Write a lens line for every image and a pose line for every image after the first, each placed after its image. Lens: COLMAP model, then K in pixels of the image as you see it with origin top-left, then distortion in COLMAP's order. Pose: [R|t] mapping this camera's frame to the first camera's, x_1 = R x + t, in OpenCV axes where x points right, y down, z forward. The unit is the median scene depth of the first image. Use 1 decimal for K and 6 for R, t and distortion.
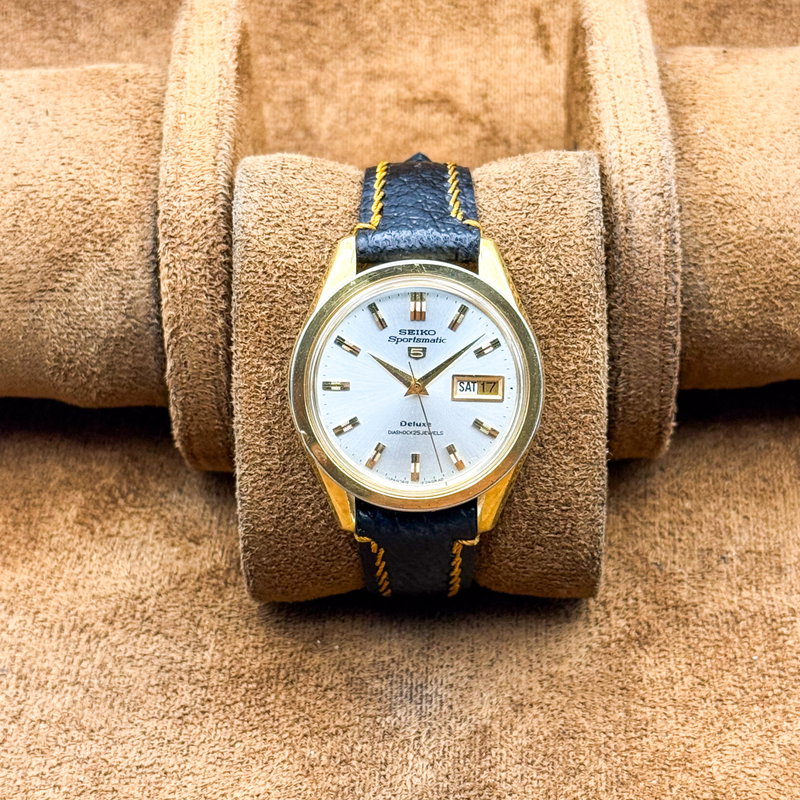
lens RADIAL K [[2031.8, 0, 400.0], [0, 2031.8, 400.0], [0, 0, 1]] dist [0.040327, 0.212824]
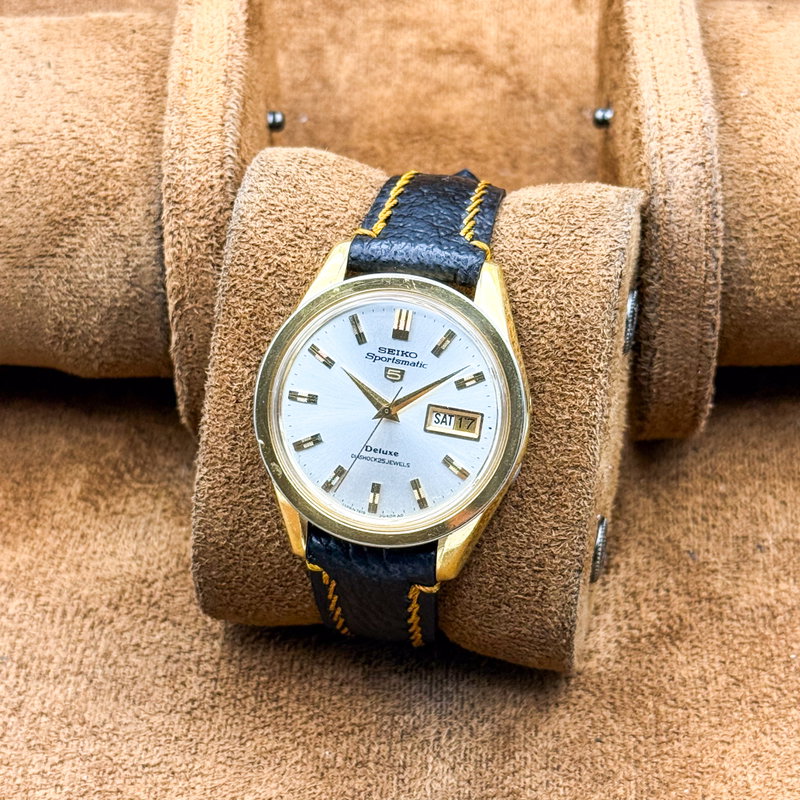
lens RADIAL K [[2031.8, 0, 400.0], [0, 2031.8, 400.0], [0, 0, 1]] dist [0.040327, 0.212824]
pose [[0.980460, 0.146133, -0.131695, 0.130287], [-0.149729, 0.988567, -0.017774, 0.003929], [0.127592, 0.037145, 0.991131, 0.087453]]
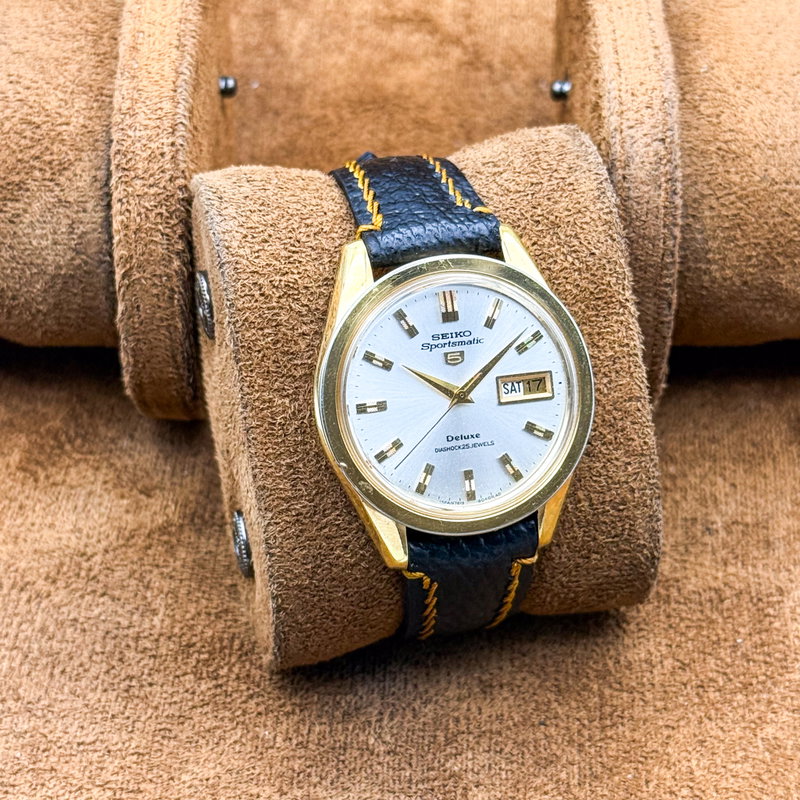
lens RADIAL K [[2031.8, 0, 400.0], [0, 2031.8, 400.0], [0, 0, 1]] dist [0.040327, 0.212824]
pose [[0.970499, -0.139187, 0.196873, -0.189093], [0.146236, 0.989013, -0.021658, 0.010714], [-0.191695, 0.049809, 0.980190, 0.122998]]
